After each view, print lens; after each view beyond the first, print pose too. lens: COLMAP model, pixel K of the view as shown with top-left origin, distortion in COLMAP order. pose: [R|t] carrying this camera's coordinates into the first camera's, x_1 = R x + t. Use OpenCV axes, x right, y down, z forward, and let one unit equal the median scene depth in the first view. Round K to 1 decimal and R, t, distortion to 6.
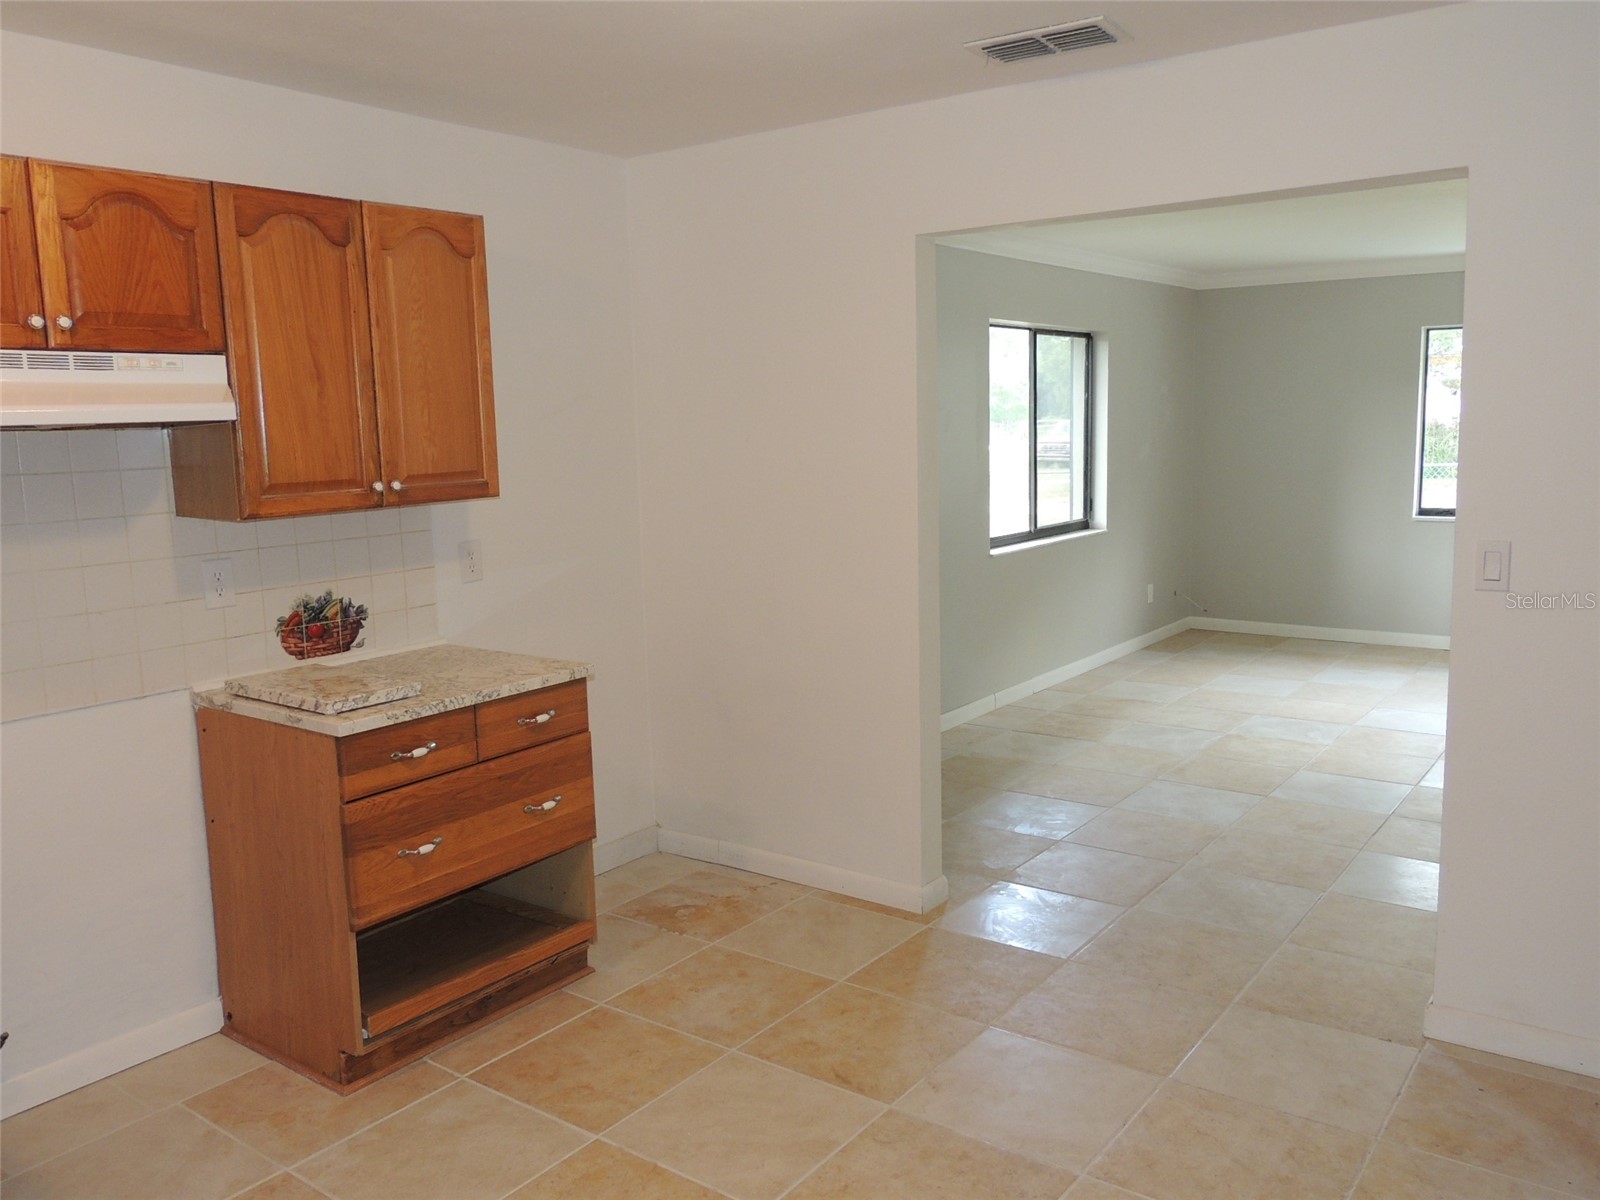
lens RADIAL K [[1259.1, 0, 808.6], [0, 1259.1, 600.8], [0, 0, 1]] dist [-0.030928, 0.008476]
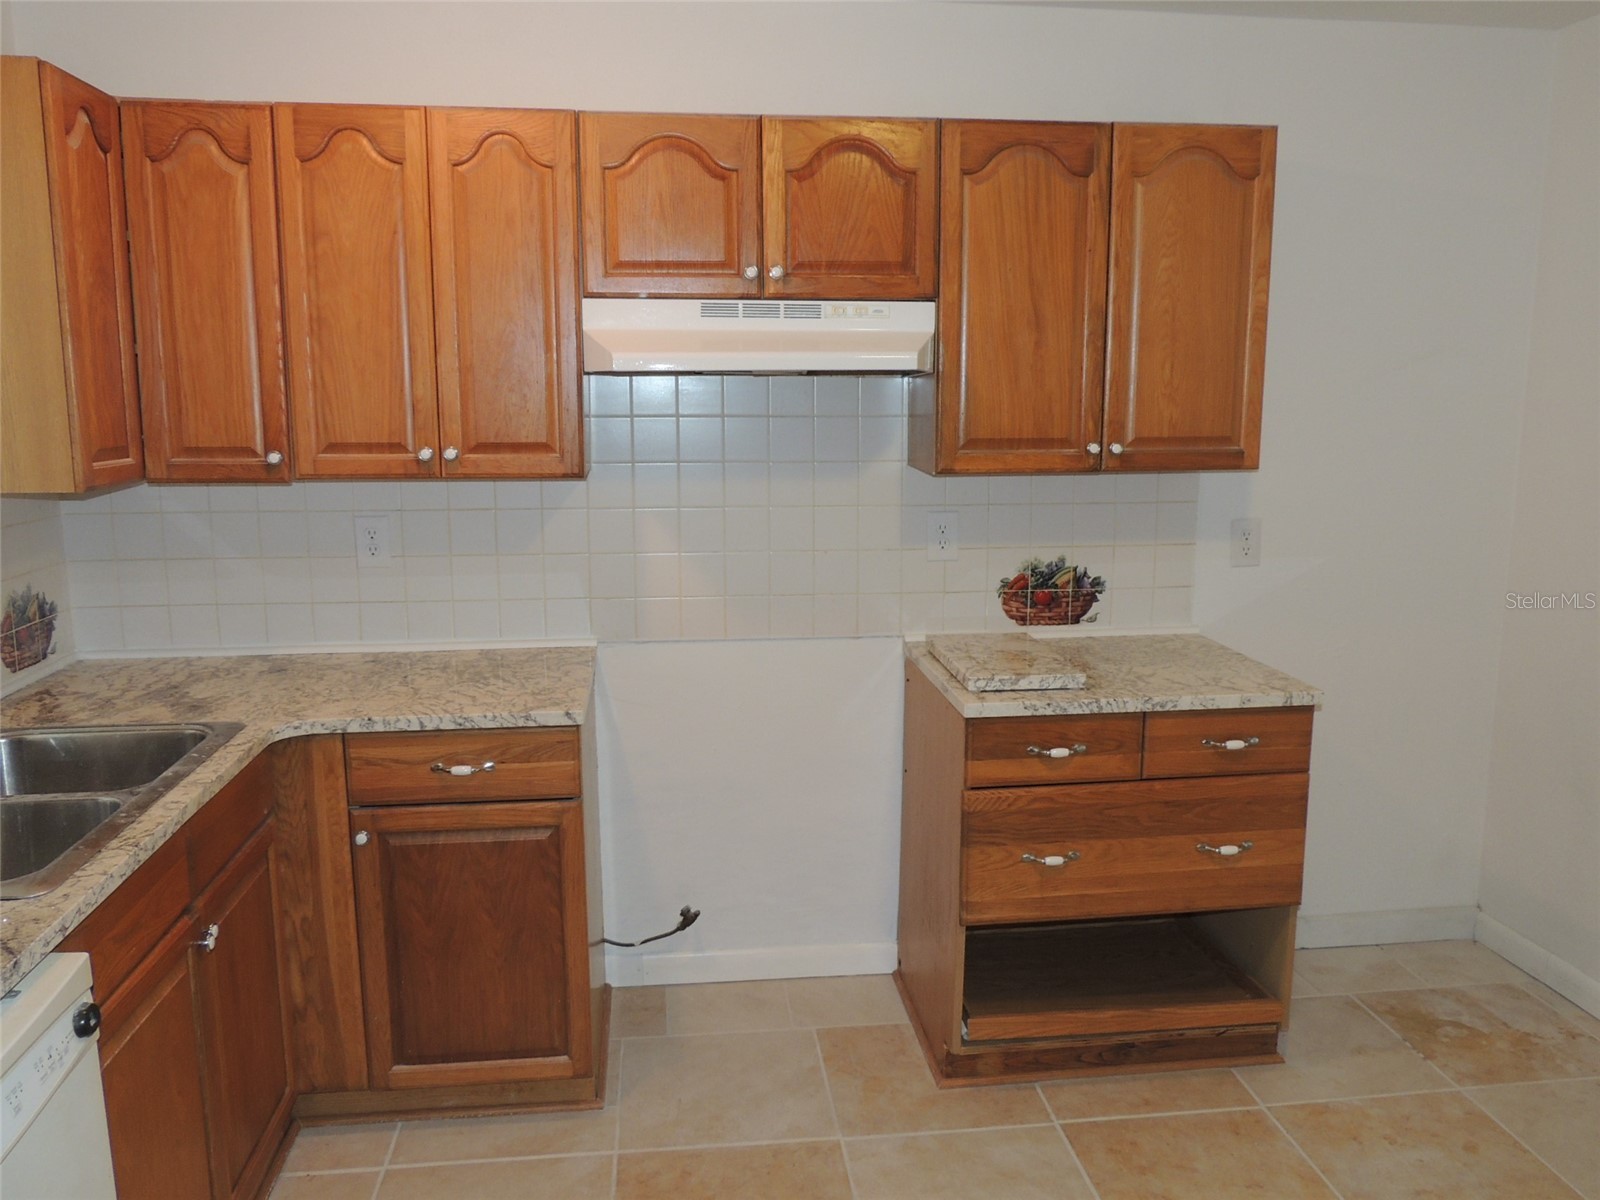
lens RADIAL K [[1259.1, 0, 808.6], [0, 1259.1, 600.8], [0, 0, 1]] dist [-0.030928, 0.008476]
pose [[0.684518, 0.147746, -0.713867, 0.171940], [-0.119986, 0.988726, 0.089579, -0.040003], [0.719054, 0.024336, 0.694528, 0.240129]]
